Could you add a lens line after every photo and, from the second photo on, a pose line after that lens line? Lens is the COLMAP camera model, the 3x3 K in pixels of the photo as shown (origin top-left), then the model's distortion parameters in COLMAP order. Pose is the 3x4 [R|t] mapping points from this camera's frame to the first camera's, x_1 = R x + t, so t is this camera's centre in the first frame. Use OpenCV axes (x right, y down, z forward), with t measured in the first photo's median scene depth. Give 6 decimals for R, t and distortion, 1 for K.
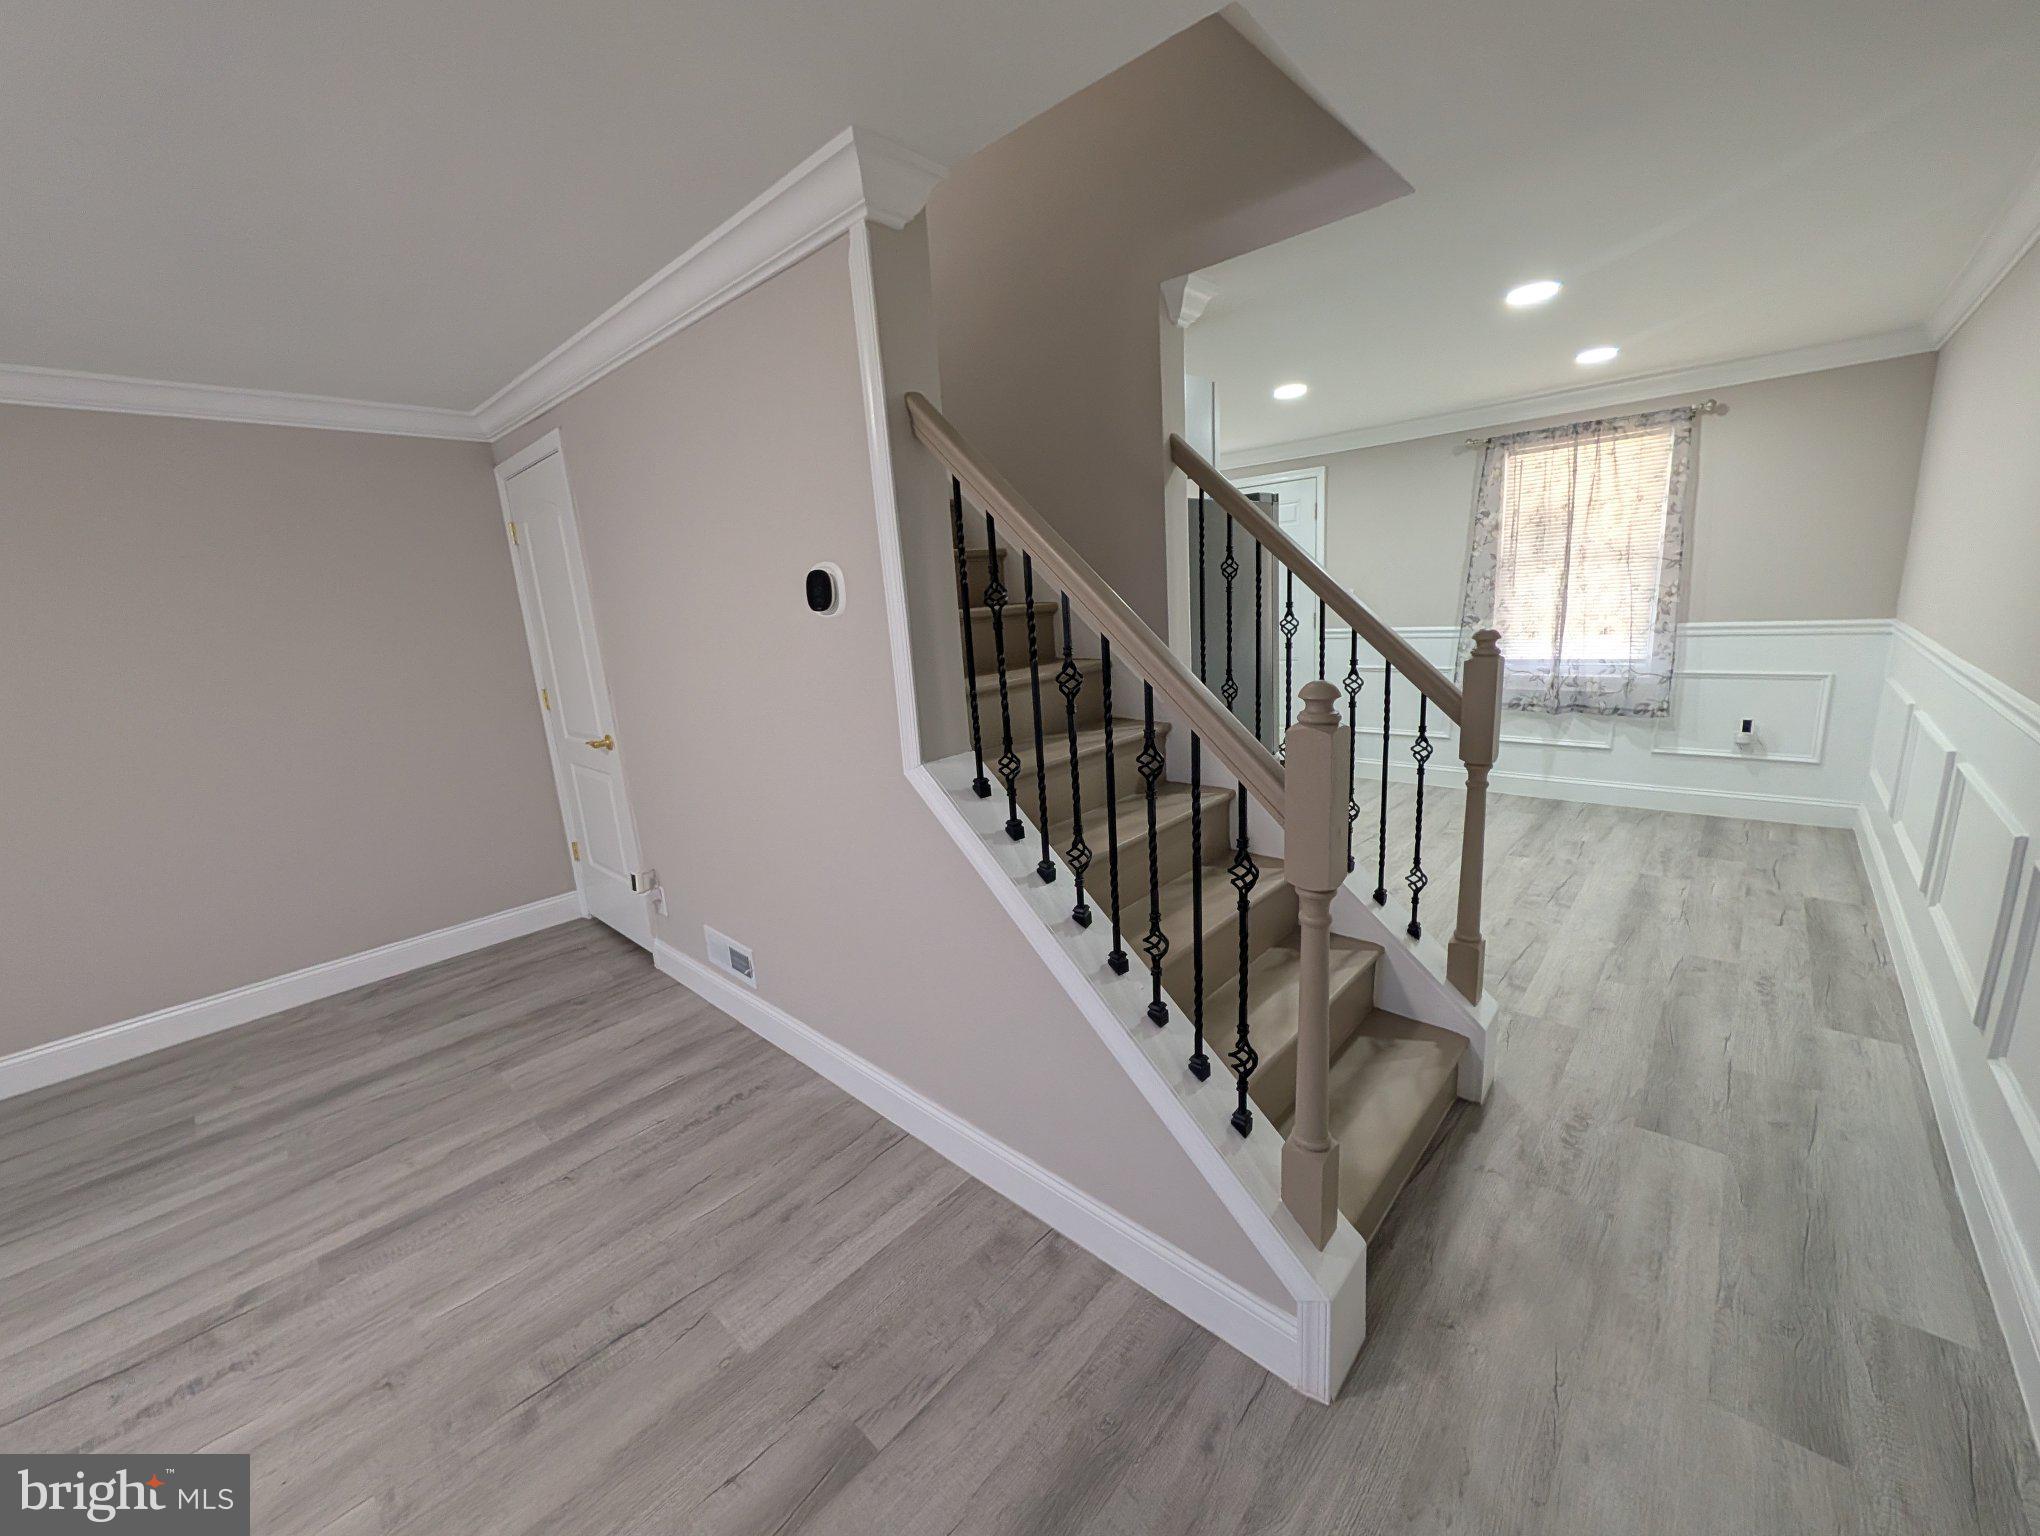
lens RADIAL K [[783.0, 0, 1030.4], [0, 783.0, 757.2], [0, 0, 1]] dist [0.000338, -0.000194]
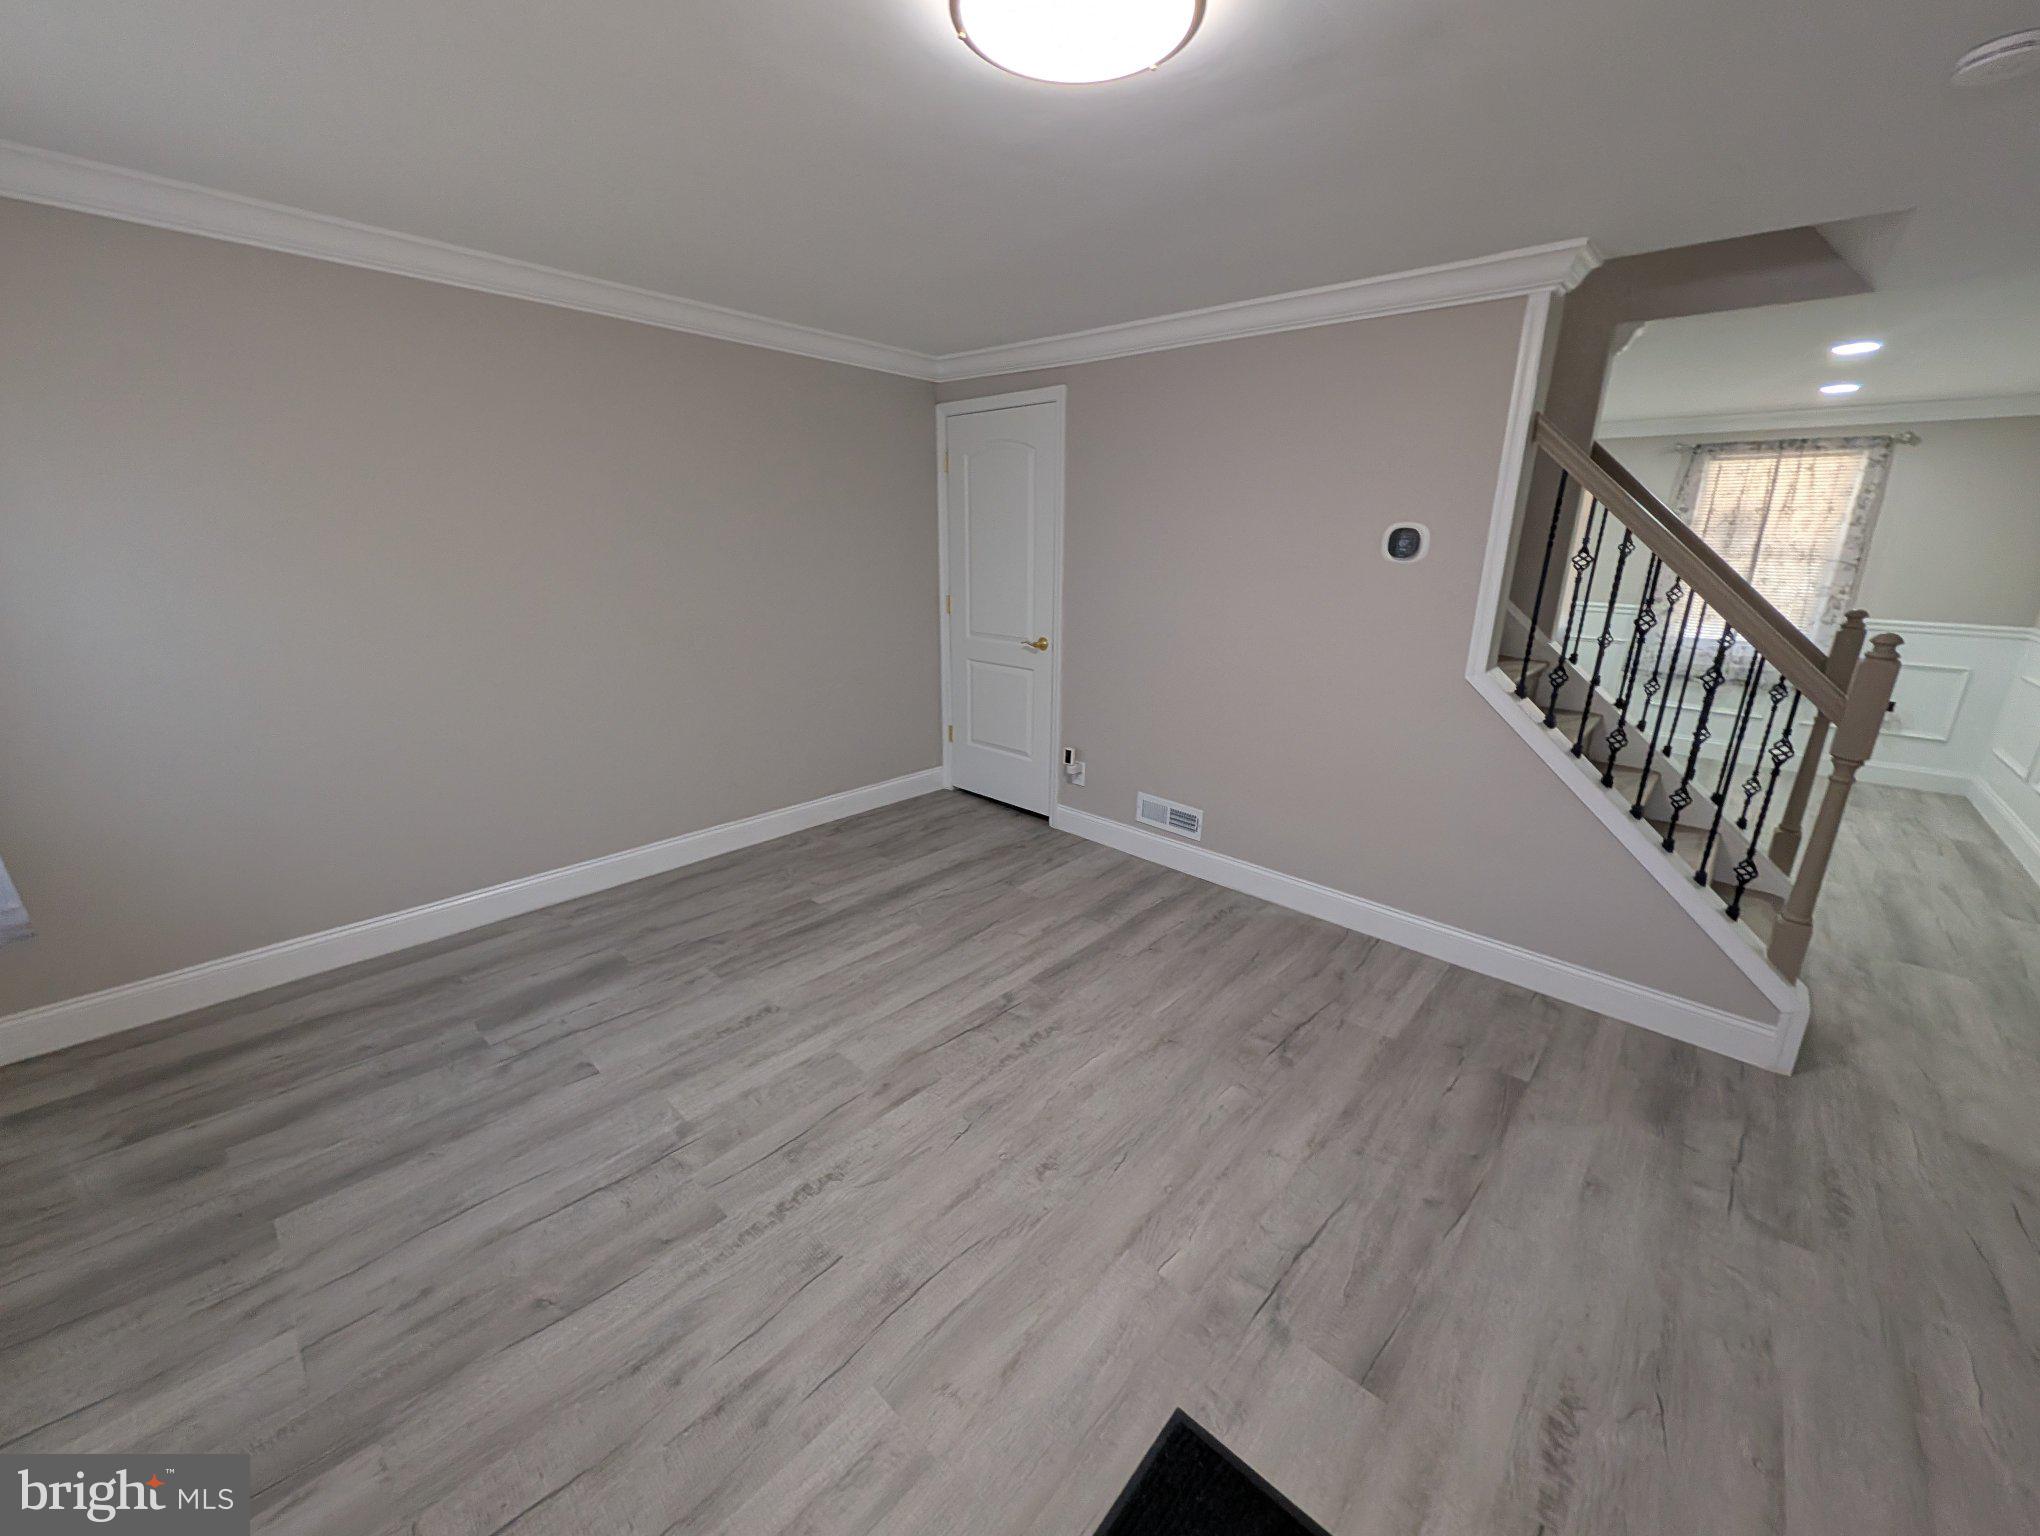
lens RADIAL K [[783.0, 0, 1030.4], [0, 783.0, 757.2], [0, 0, 1]] dist [0.000338, -0.000194]
pose [[0.996675, 0.076298, 0.028598, -0.708571], [-0.078123, 0.994531, 0.069318, 0.092116], [-0.023152, -0.071322, 0.997185, -0.301951]]
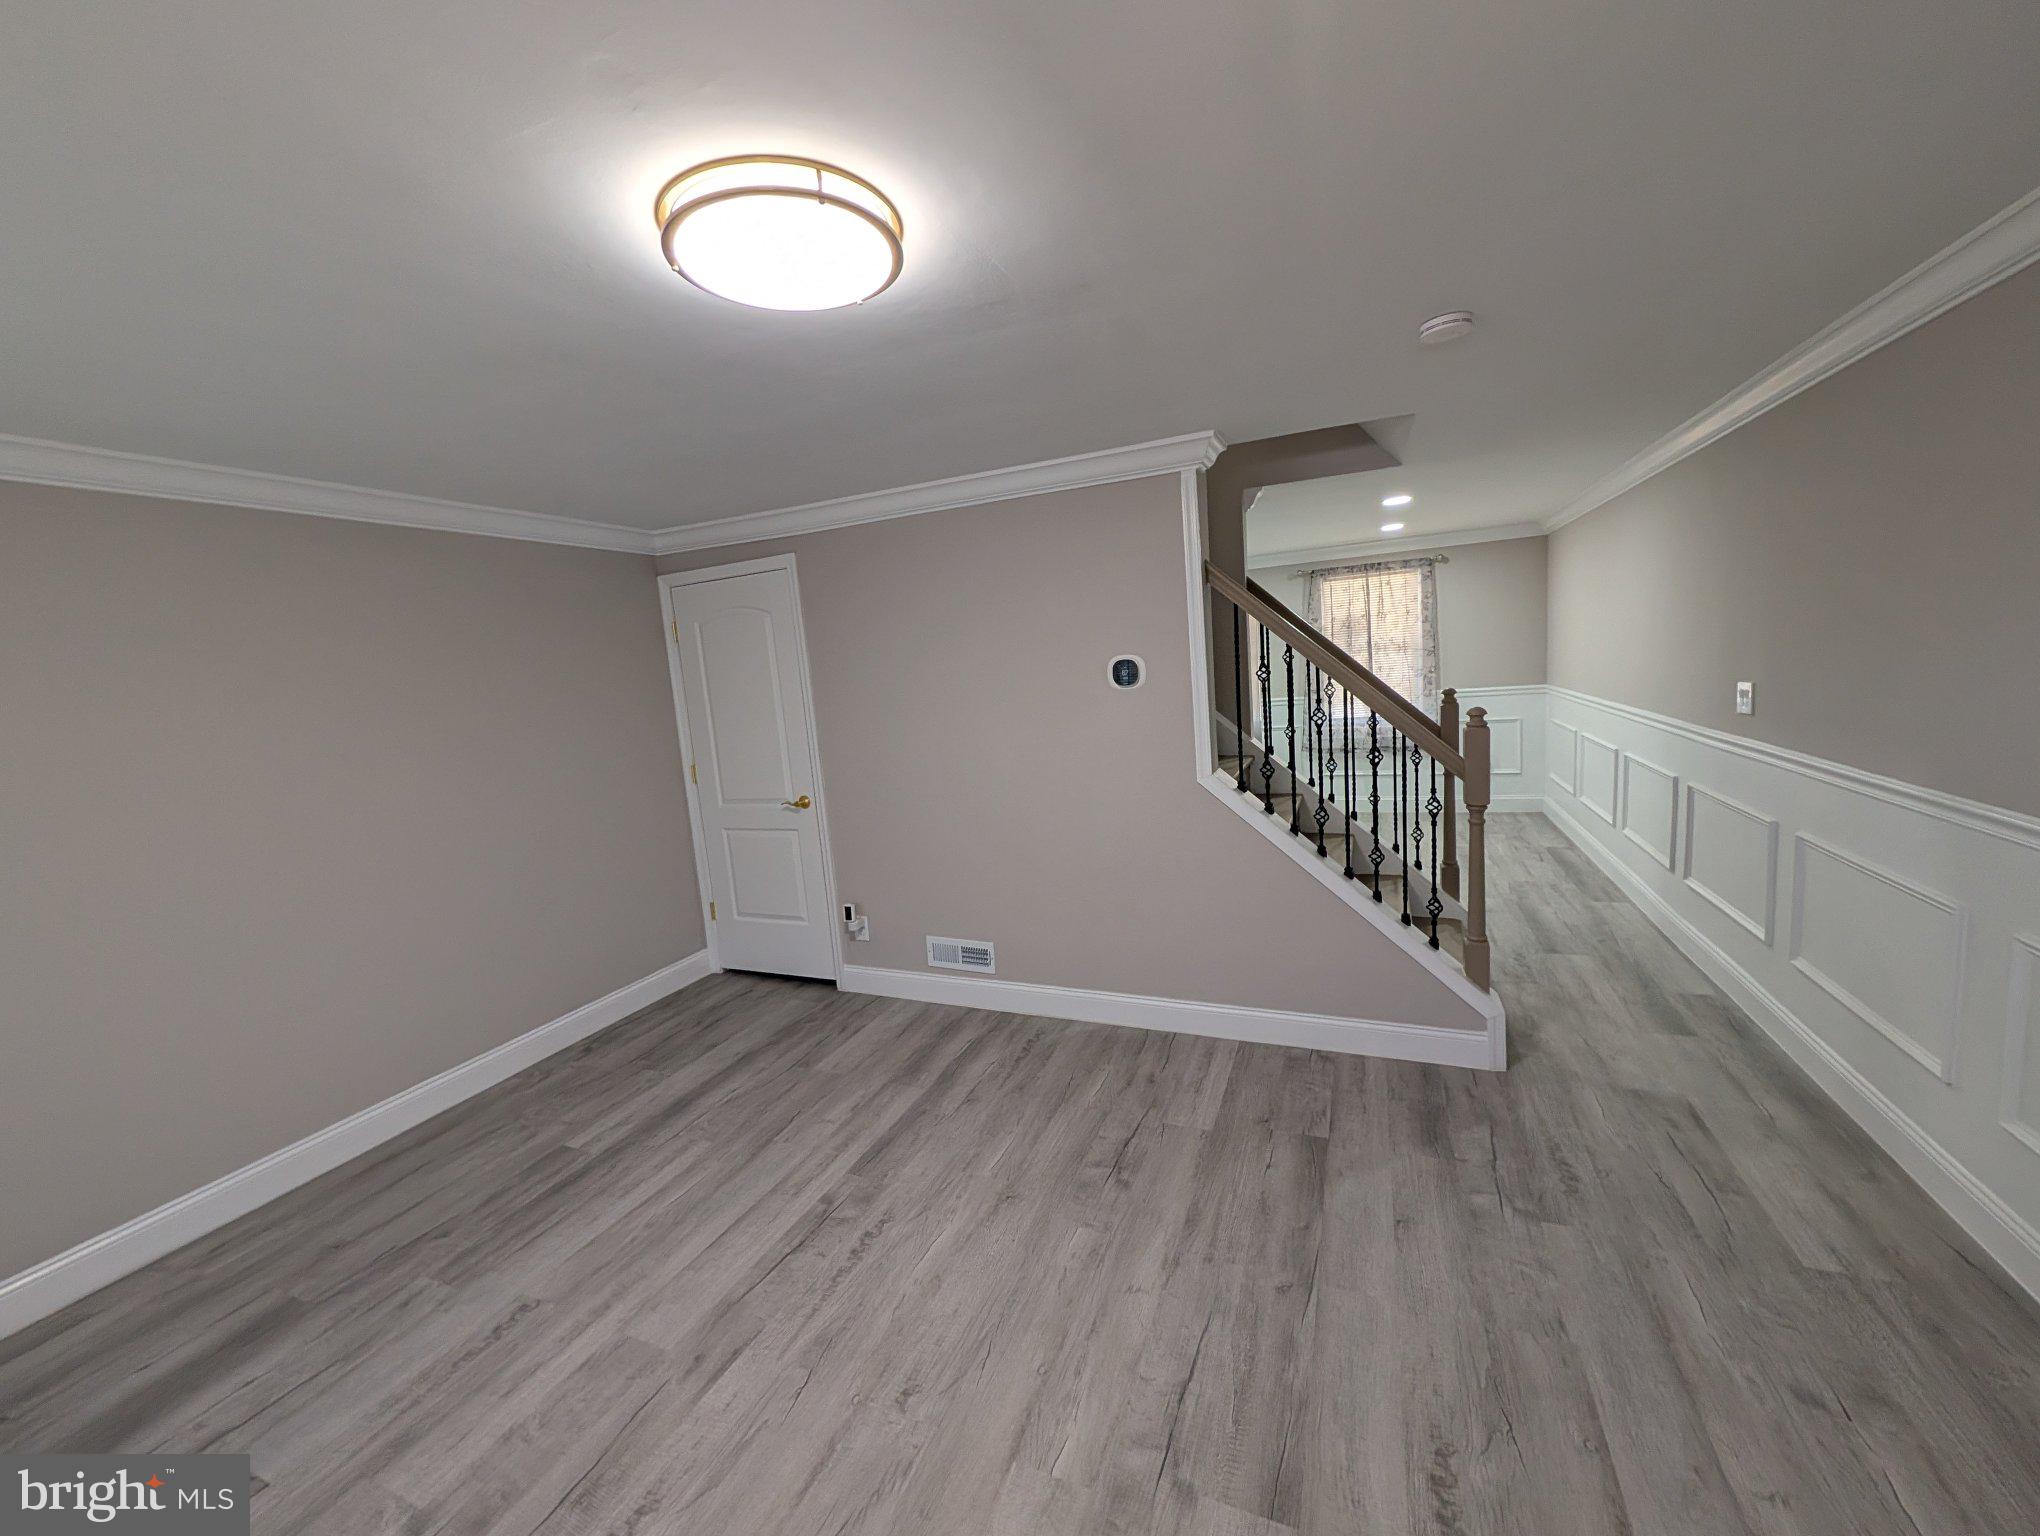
lens RADIAL K [[778.8, 0, 1029.9], [0, 778.8, 759.1], [0, 0, 1]] dist [-0.000500, 0.000057]
pose [[0.943836, -0.048711, 0.326804, -0.732857], [0.083884, 0.991994, -0.094404, 0.070716], [-0.319589, 0.116516, 0.940365, -0.299605]]
